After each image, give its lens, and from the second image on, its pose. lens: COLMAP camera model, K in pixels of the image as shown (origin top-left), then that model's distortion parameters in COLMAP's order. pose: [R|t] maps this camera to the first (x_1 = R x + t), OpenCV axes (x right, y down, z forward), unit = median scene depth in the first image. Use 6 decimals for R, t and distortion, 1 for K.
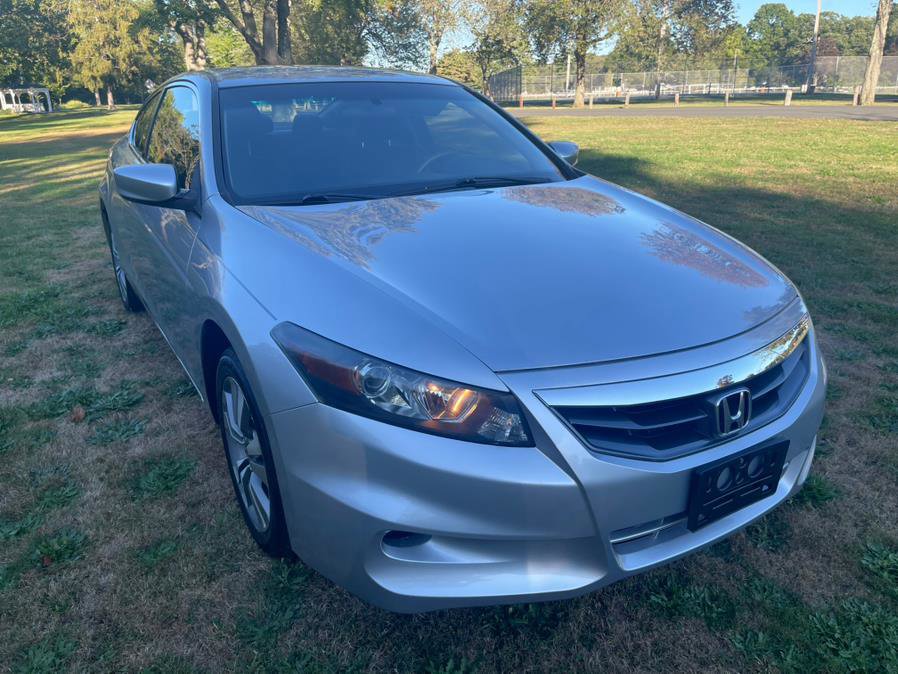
lens RADIAL K [[683.1, 0, 449.0], [0, 683.1, 337.0], [0, 0, 1]] dist [0.087430, -0.128600]
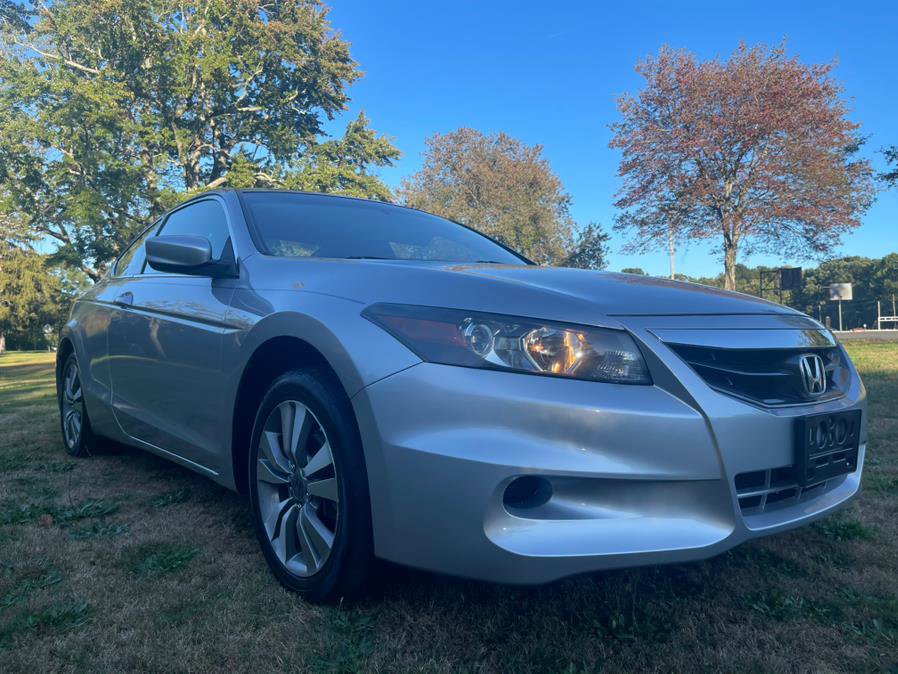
lens RADIAL K [[685.3, 0, 449.7], [0, 685.3, 334.3], [0, 0, 1]] dist [0.074434, -0.113958]
pose [[0.989405, 0.001590, 0.145173, -0.158172], [0.048479, 0.938927, -0.340685, 0.211081], [-0.136849, 0.344114, 0.928902, 0.039800]]
